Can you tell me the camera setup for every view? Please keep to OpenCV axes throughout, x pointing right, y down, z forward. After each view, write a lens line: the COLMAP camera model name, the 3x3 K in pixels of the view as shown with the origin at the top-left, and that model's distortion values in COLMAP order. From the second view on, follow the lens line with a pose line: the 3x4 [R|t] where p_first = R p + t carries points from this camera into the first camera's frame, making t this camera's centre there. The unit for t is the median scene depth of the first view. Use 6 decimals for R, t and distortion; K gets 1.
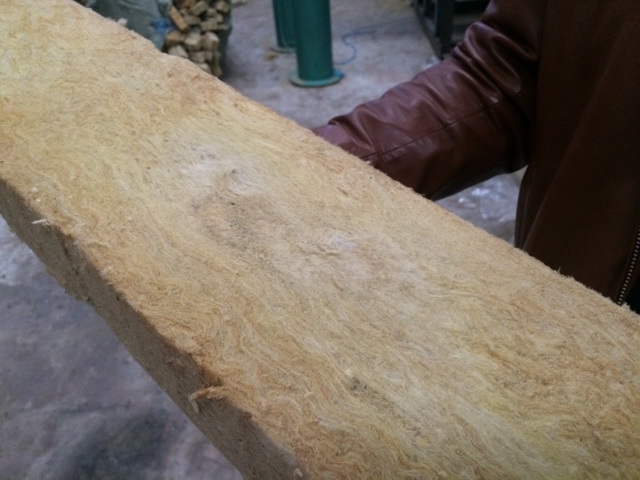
lens RADIAL K [[606.3, 0, 347.0], [0, 606.3, 274.2], [0, 0, 1]] dist [0.012277, 0.000000]
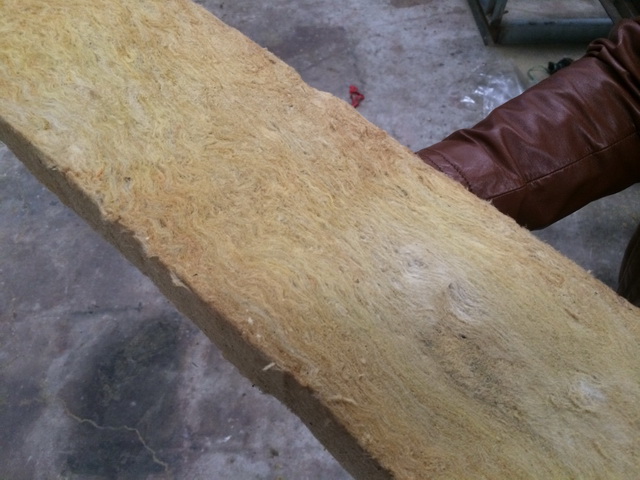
lens RADIAL K [[606.3, 0, 331.3], [0, 606.3, 262.9], [0, 0, 1]] dist [0.012277, 0.000000]
pose [[0.998677, -0.003939, 0.051275, -0.374695], [-0.008271, 0.971779, 0.235747, -0.380089], [-0.050757, -0.235860, 0.970461, 0.103045]]
